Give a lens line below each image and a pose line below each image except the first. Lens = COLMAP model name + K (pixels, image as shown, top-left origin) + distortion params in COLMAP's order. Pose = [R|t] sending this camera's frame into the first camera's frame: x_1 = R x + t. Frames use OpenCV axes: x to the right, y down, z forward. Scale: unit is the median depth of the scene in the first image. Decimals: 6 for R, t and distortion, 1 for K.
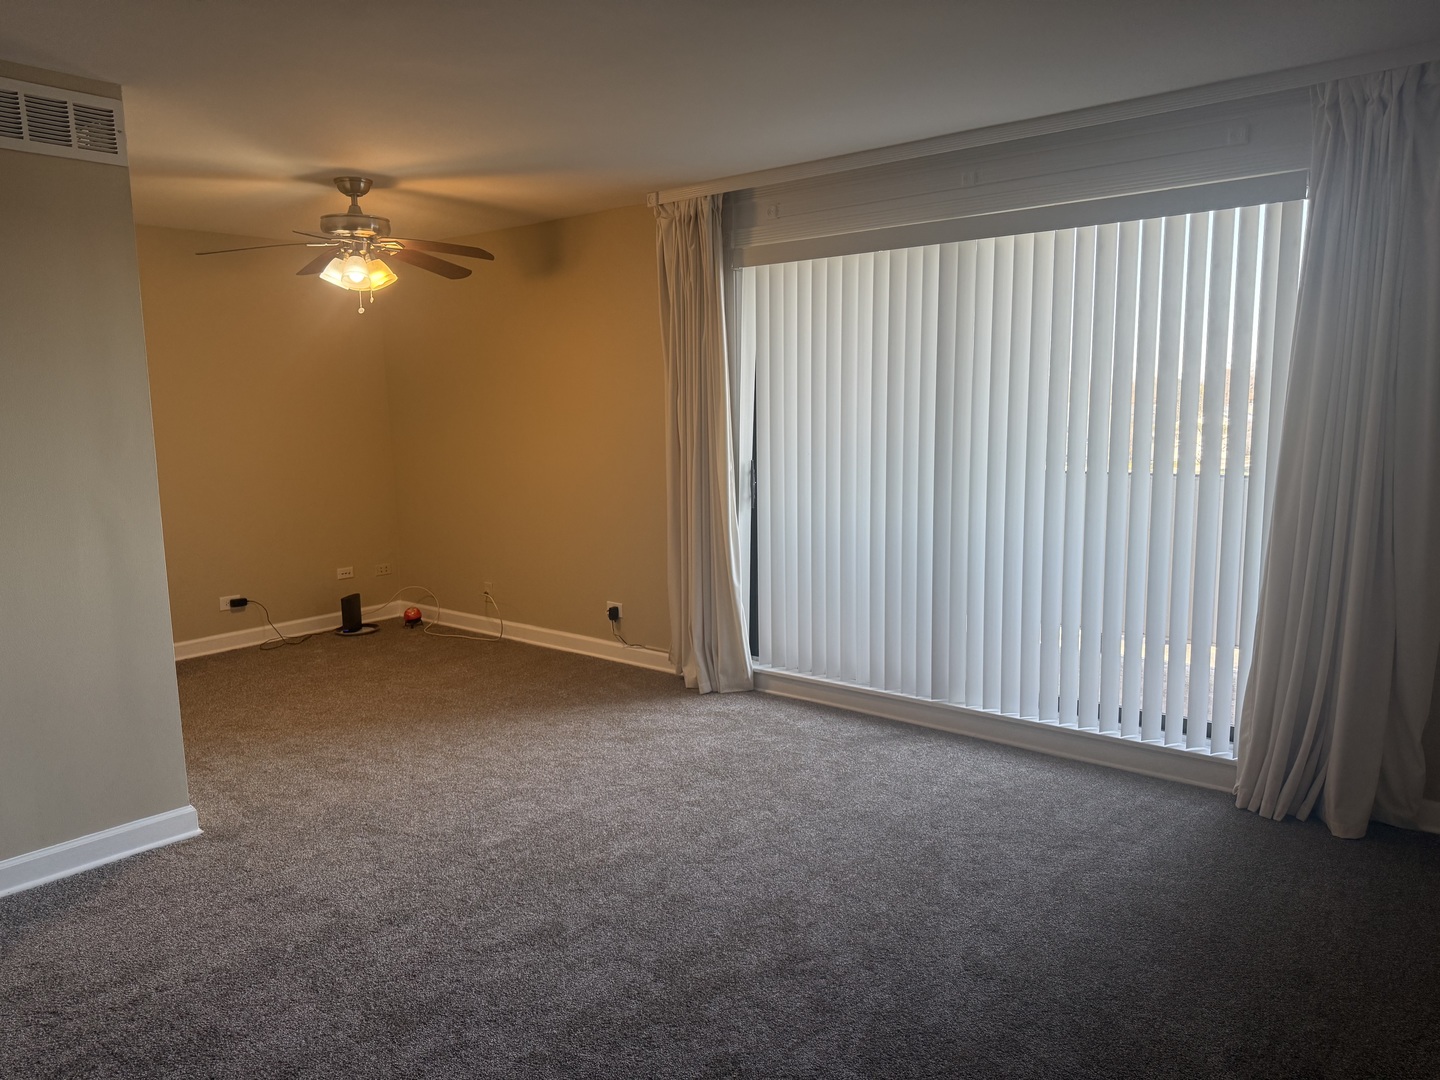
lens RADIAL K [[1000.8, 0, 721.3], [0, 1000.8, 509.5], [0, 0, 1]] dist [0.099428, -0.115845]
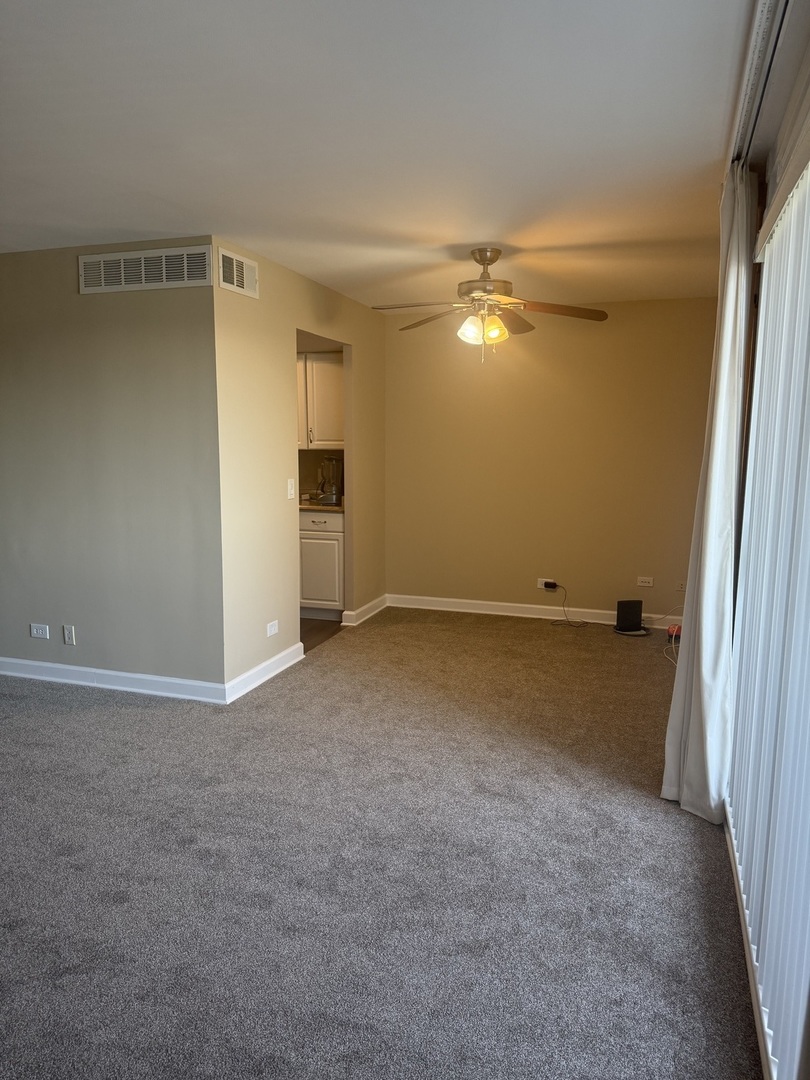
lens RADIAL K [[750.6, 0, 405.0], [0, 750.6, 540.0], [0, 0, 1]] dist [0.099428, -0.115845]
pose [[0.359720, 0.147093, -0.921393, 0.486314], [-0.113692, 0.987047, 0.113188, -0.077566], [0.926108, 0.064039, 0.371784, 0.601271]]
